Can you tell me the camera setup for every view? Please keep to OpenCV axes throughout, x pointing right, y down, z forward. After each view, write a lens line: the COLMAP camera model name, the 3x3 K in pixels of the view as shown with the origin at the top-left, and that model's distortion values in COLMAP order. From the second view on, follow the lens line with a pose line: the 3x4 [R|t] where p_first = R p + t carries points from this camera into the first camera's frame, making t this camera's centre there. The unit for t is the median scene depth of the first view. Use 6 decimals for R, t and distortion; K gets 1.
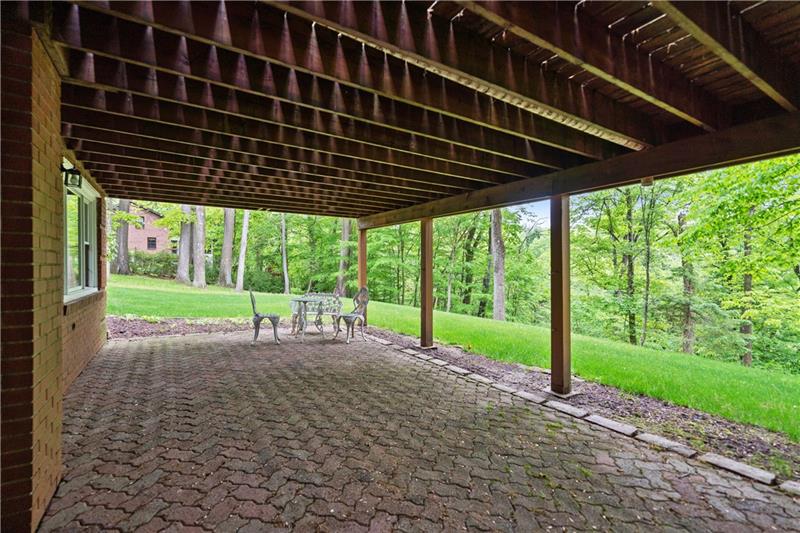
lens RADIAL K [[361.0, 0, 400.0], [0, 361.0, 266.5], [0, 0, 1]] dist [-0.000167, -0.000111]
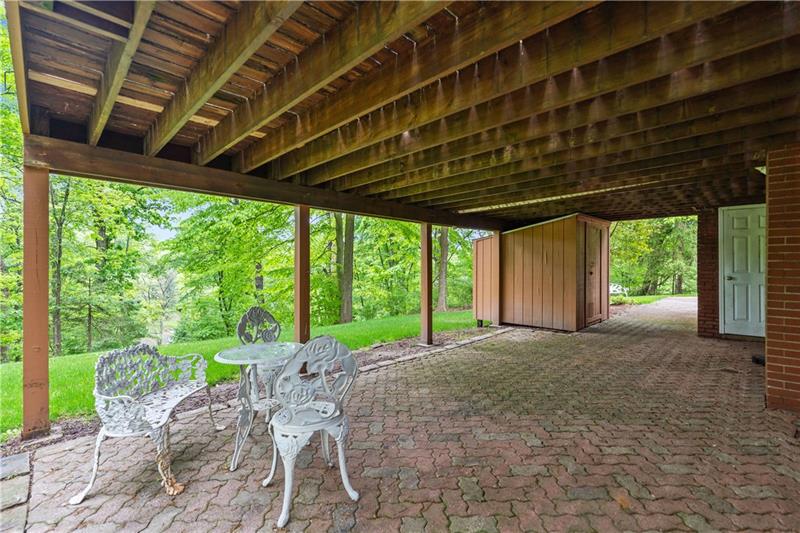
lens RADIAL K [[361.0, 0, 400.0], [0, 361.0, 266.5], [0, 0, 1]] dist [-0.000167, -0.000111]
pose [[-0.226033, -0.008846, 0.974080, -1.079886], [0.000289, 0.999958, 0.009148, -0.009392], [-0.974120, 0.002350, -0.226021, 1.488867]]
